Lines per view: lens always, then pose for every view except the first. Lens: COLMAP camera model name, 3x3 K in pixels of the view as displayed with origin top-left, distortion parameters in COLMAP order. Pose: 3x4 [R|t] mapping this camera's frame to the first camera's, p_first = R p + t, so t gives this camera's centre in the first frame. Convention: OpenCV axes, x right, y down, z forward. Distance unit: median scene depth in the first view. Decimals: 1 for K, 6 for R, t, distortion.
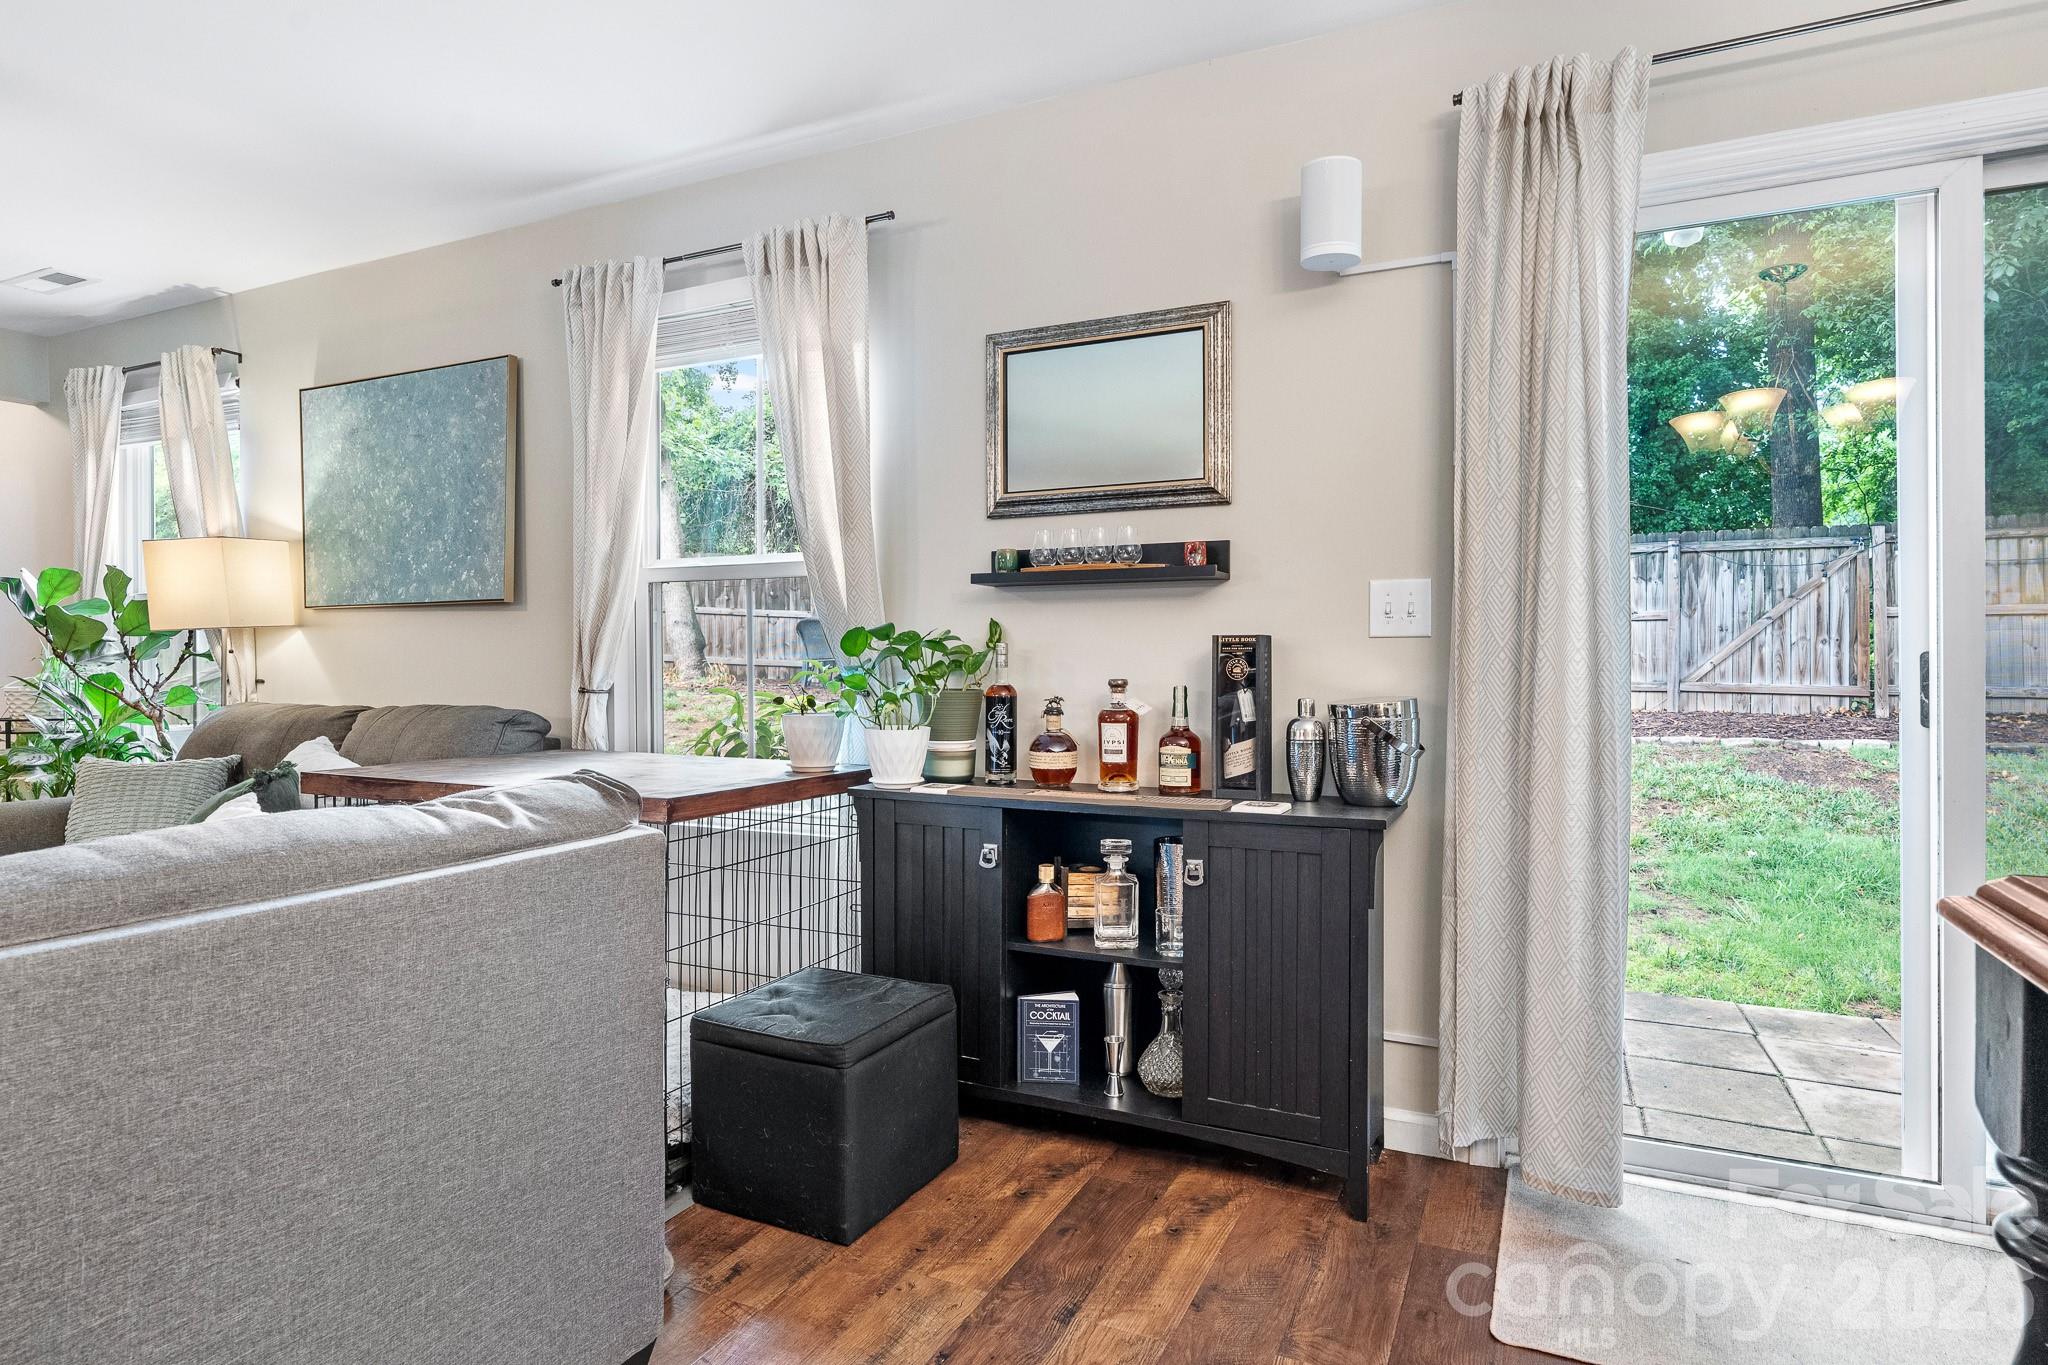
lens RADIAL K [[1062.0, 0, 1009.5], [0, 1062.0, 669.3], [0, 0, 1]] dist [0.004337, -0.000872]
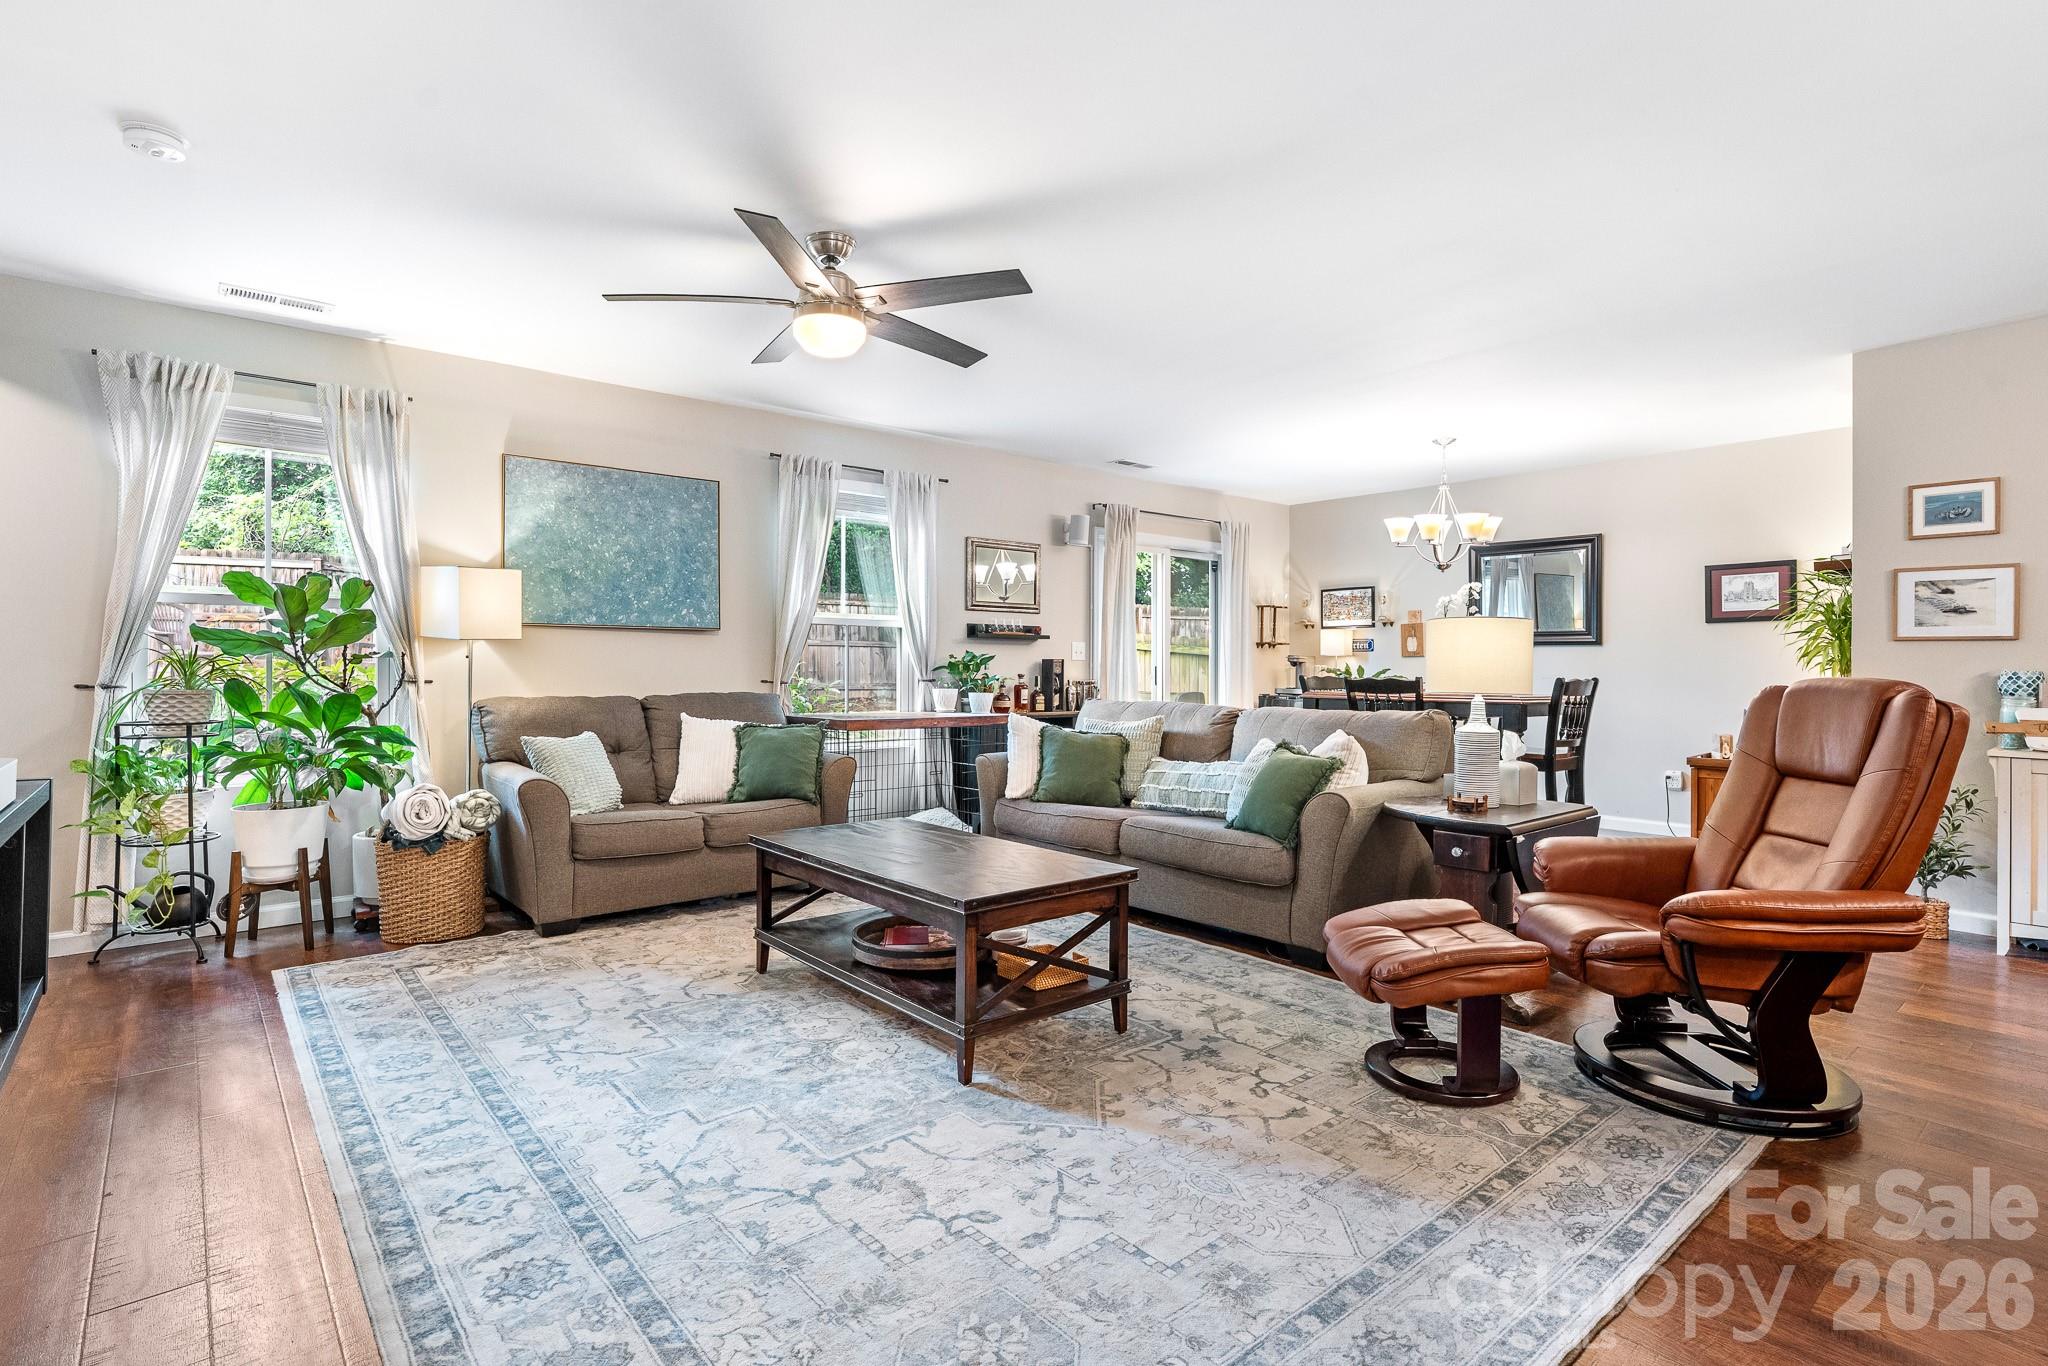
lens RADIAL K [[997.9, 0, 990.8], [0, 997.9, 675.6], [0, 0, 1]] dist [-0.002909, 0.001338]
pose [[0.445479, -0.004549, 0.895281, -2.249605], [0.002764, 0.999989, 0.003705, 0.003417], [-0.895288, 0.000824, 0.445487, -0.096027]]
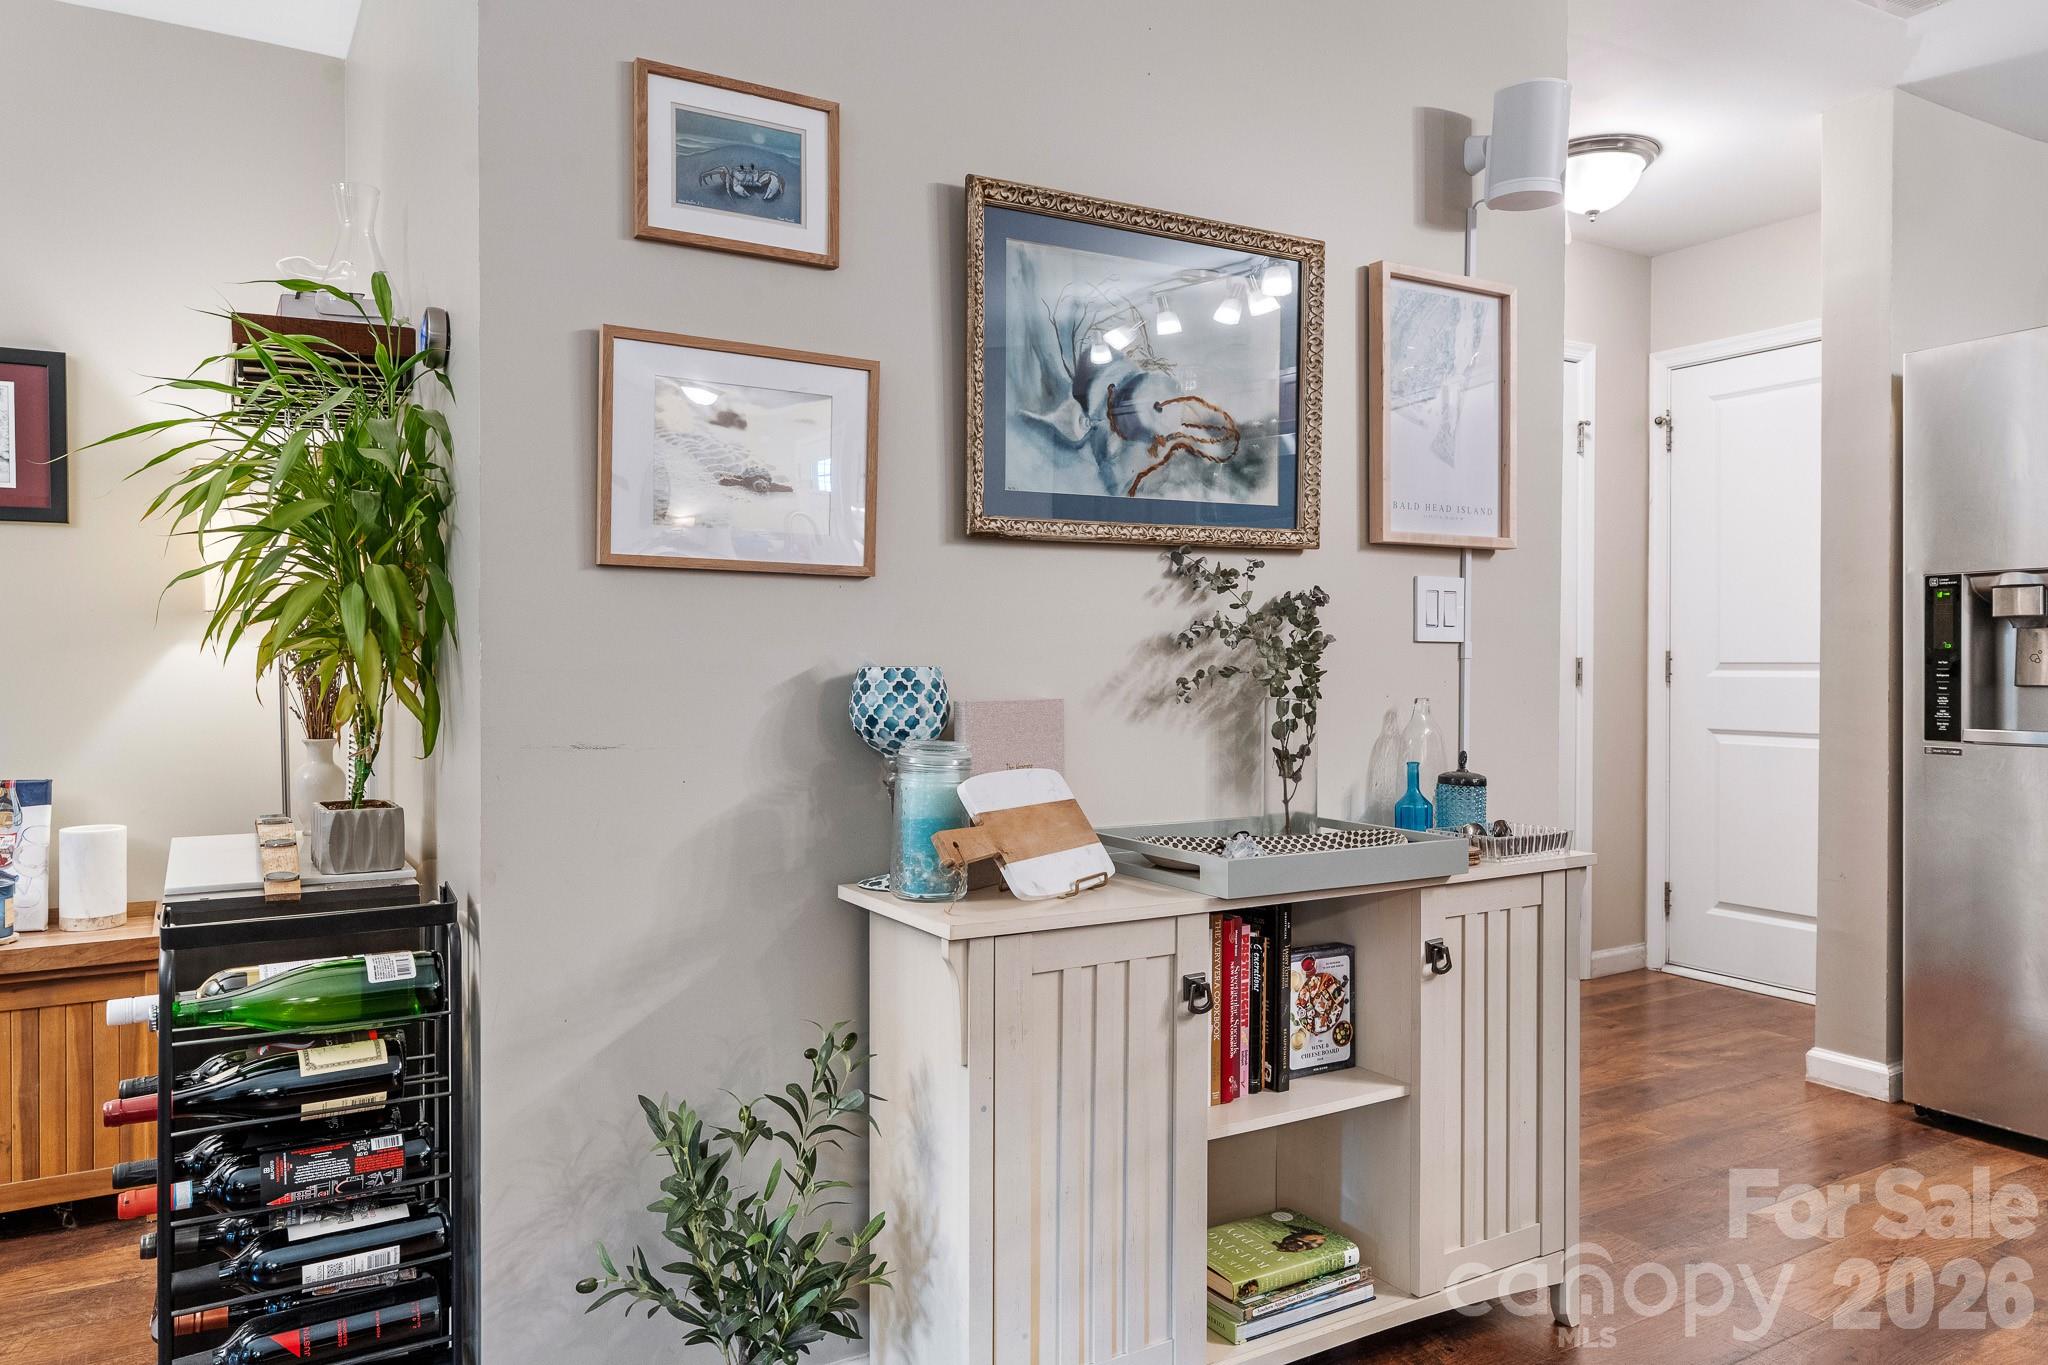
lens RADIAL K [[1371.4, 0, 1027.4], [0, 1371.4, 675.1], [0, 0, 1]] dist [-0.007083, 0.000211]
pose [[-0.818193, -0.006970, 0.574901, -0.686505], [0.007846, 0.999698, 0.023287, -0.004890], [-0.574890, 0.023564, -0.817892, -0.260385]]
